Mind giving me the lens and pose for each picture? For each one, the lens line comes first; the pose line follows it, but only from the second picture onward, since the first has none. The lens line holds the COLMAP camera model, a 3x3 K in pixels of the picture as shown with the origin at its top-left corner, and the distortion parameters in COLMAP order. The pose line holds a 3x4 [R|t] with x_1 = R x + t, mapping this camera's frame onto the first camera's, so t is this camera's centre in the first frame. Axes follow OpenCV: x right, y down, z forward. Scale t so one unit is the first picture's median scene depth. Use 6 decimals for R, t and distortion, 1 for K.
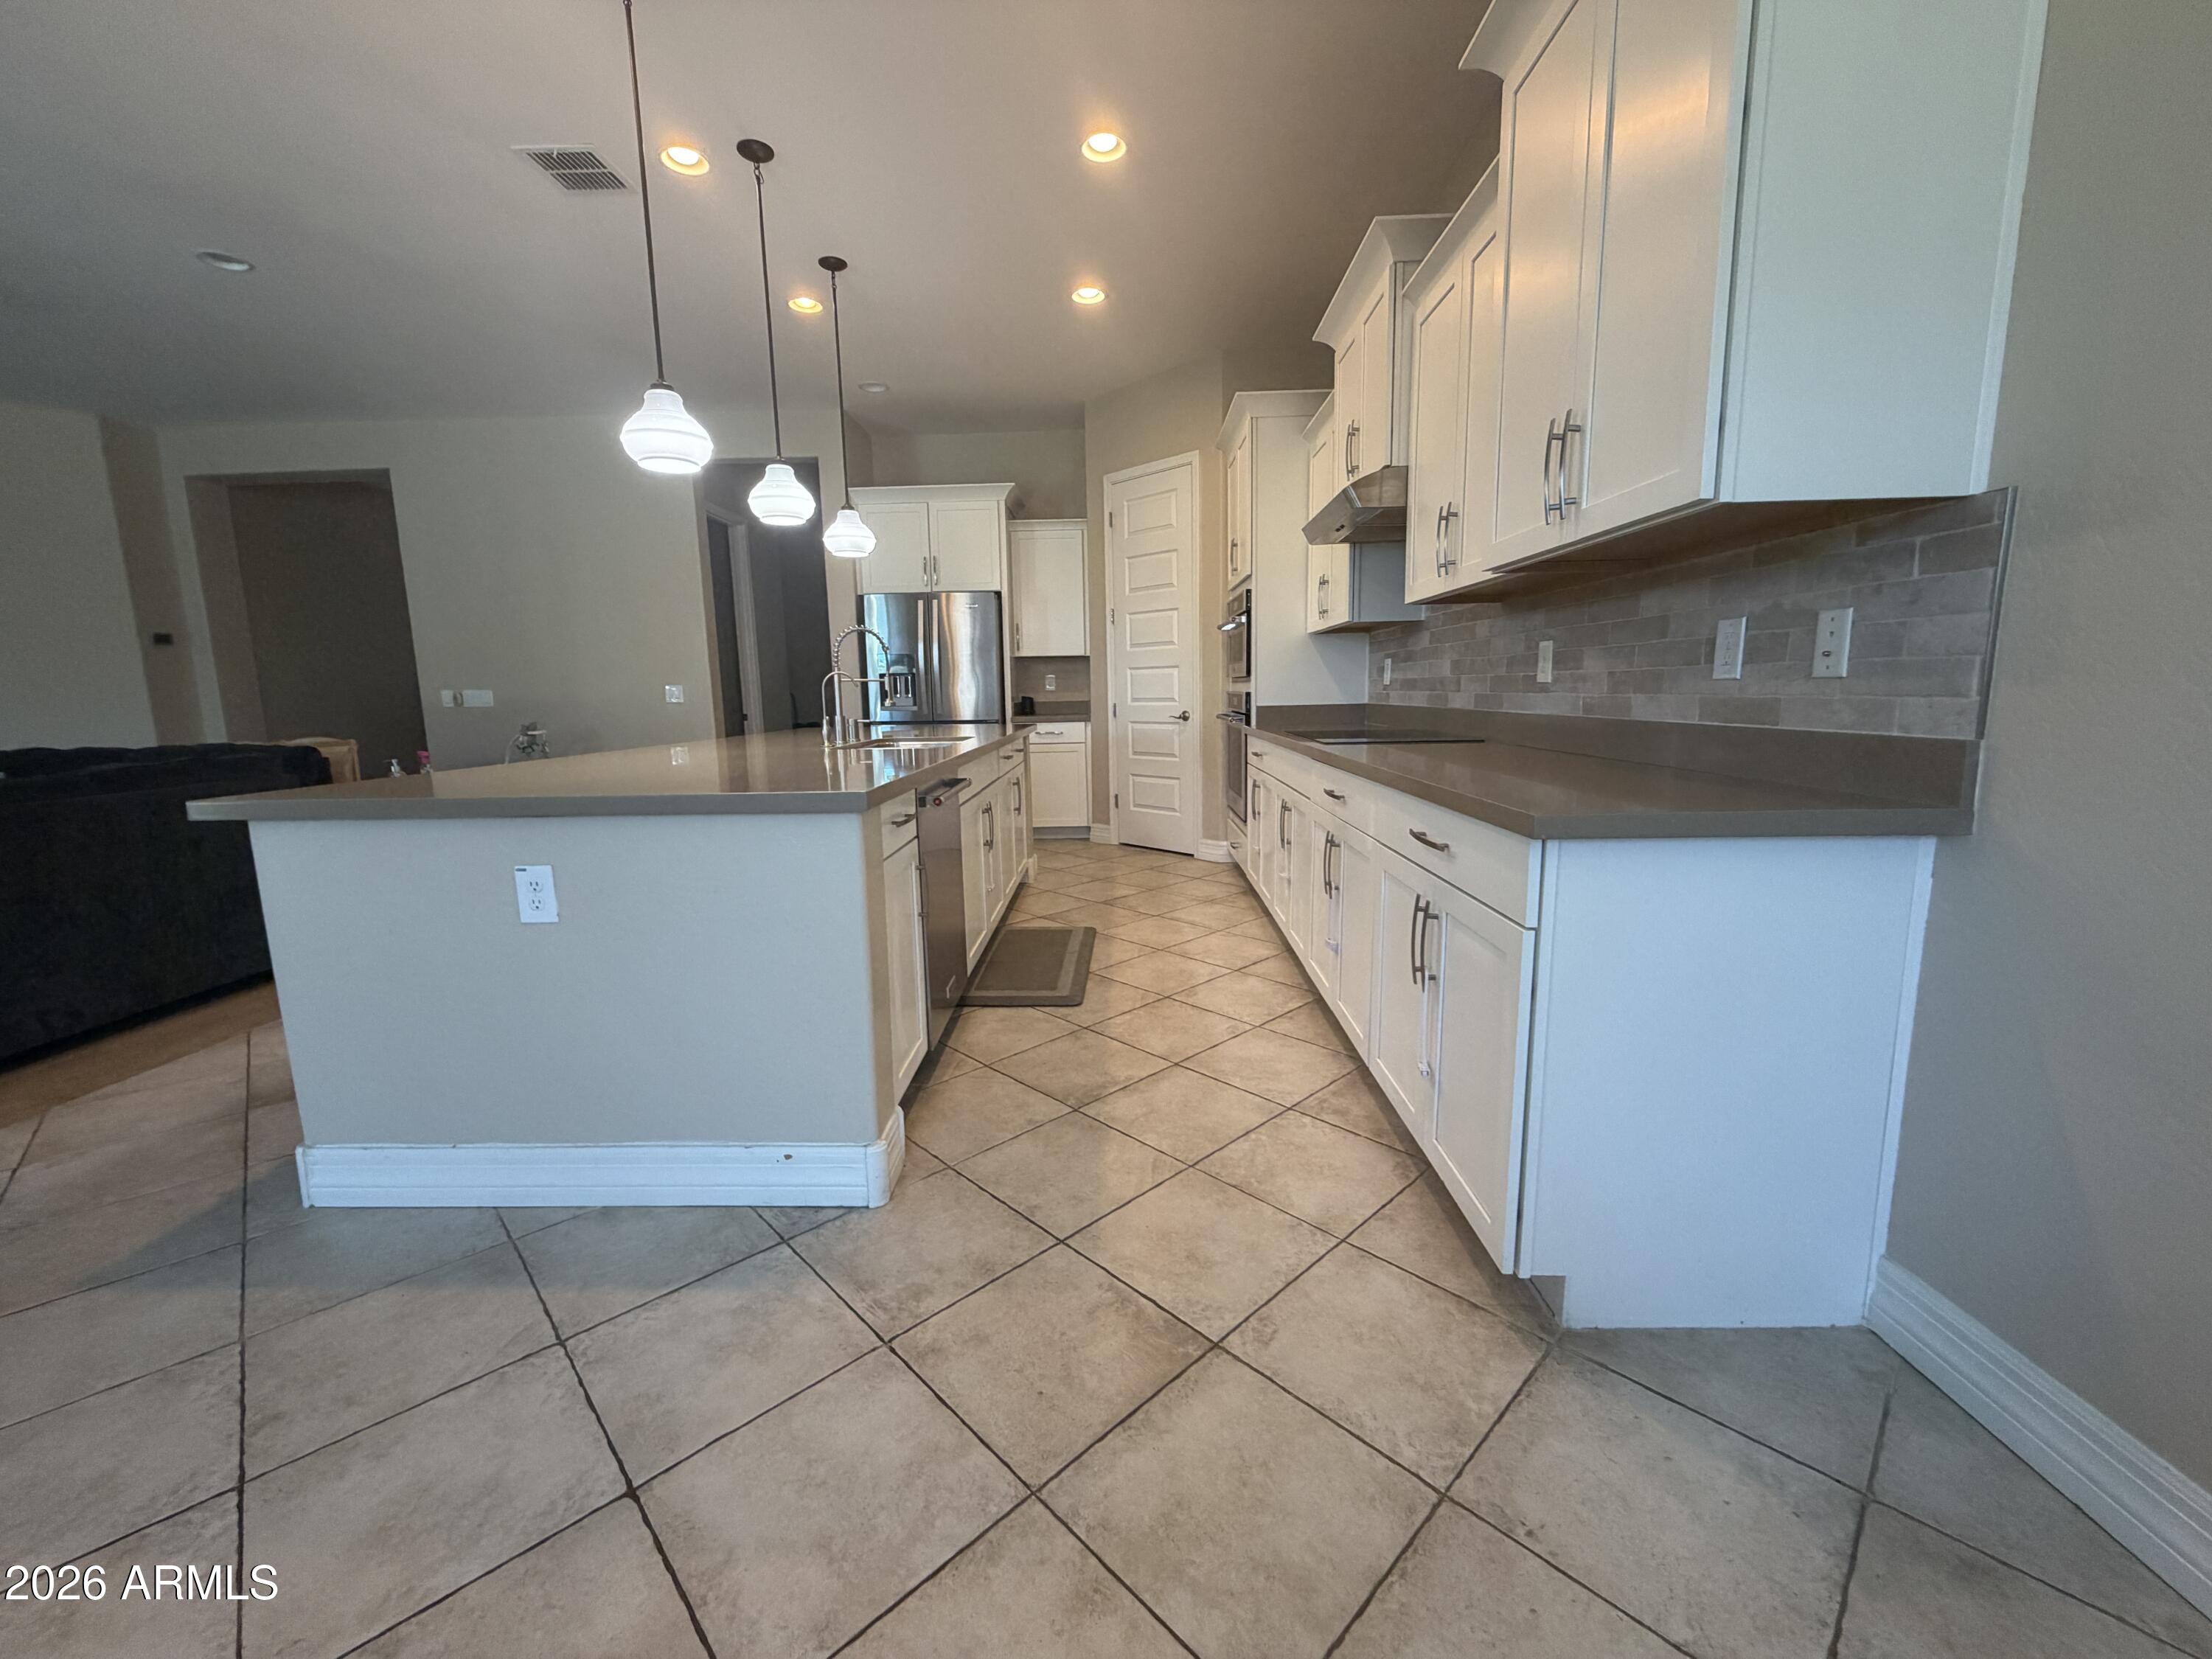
lens RADIAL K [[889.0, 0, 1106.0], [0, 889.0, 829.5], [0, 0, 1]] dist [-0.000143, 0.000021]
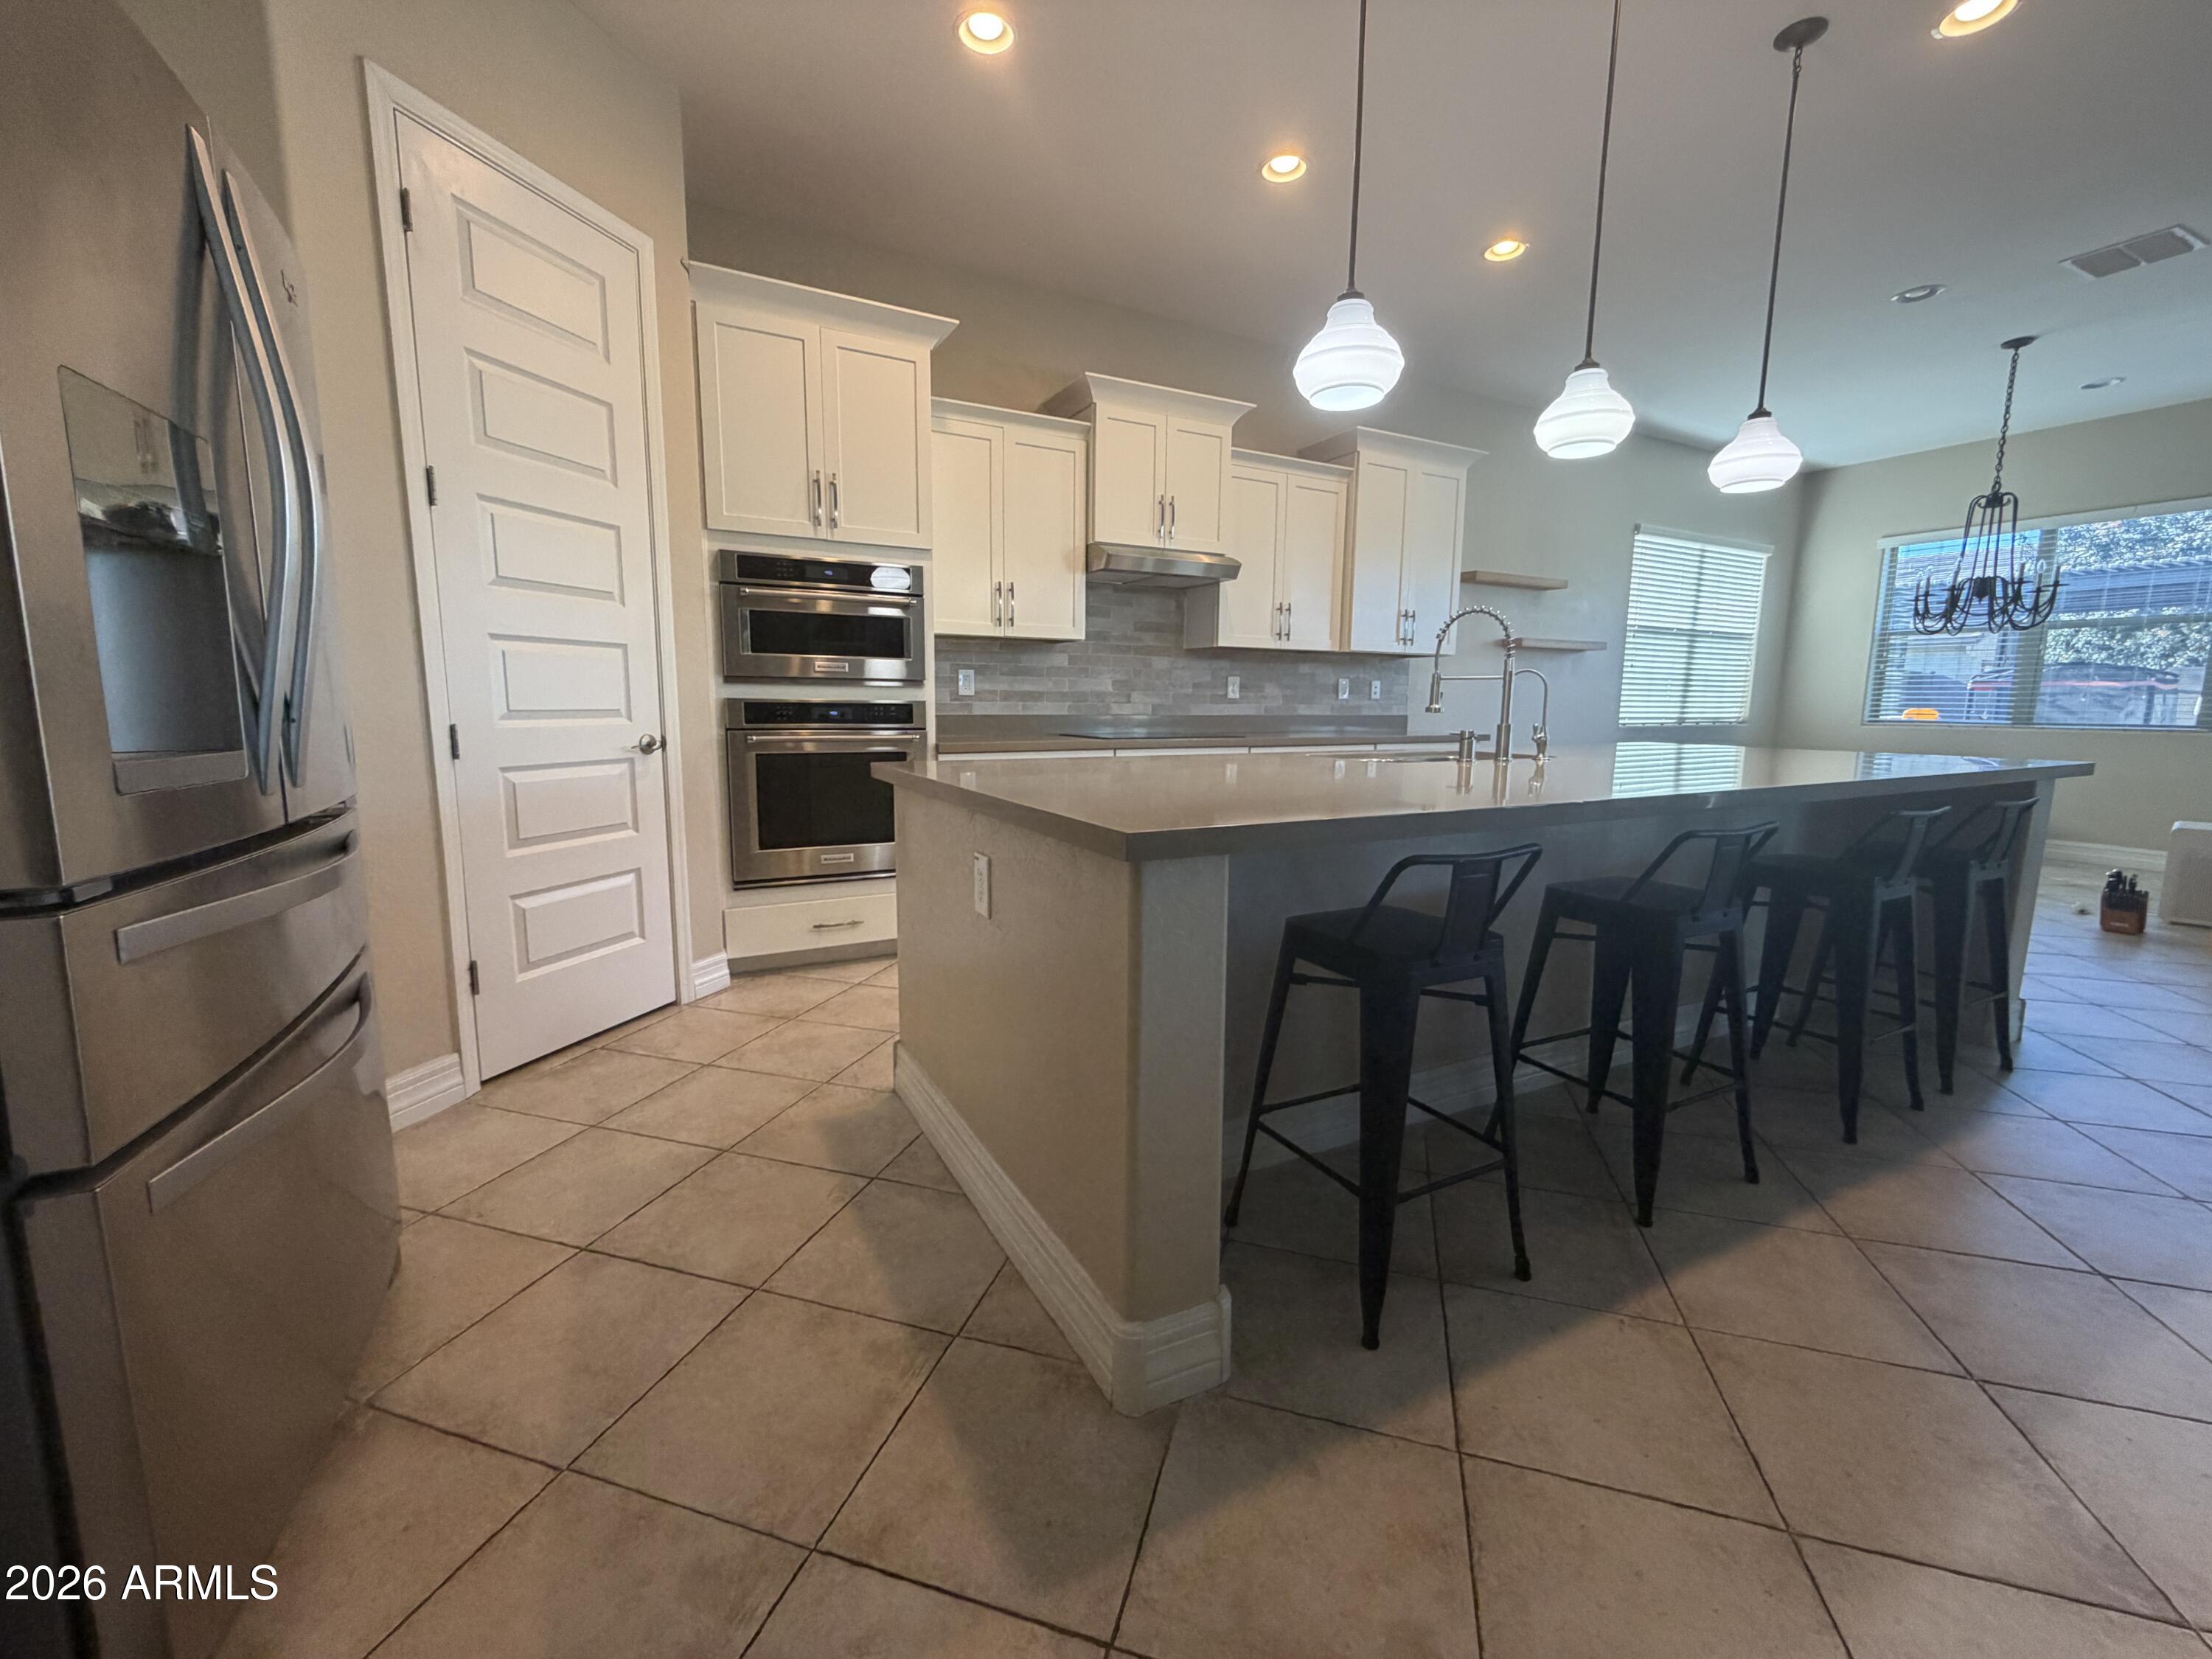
lens RADIAL K [[889.0, 0, 1106.0], [0, 889.0, 829.5], [0, 0, 1]] dist [-0.000143, 0.000021]
pose [[-0.497937, -0.105657, 0.860753, -1.224526], [0.137971, 0.970256, 0.198914, -0.364517], [-0.856167, 0.217806, -0.468549, 2.581162]]
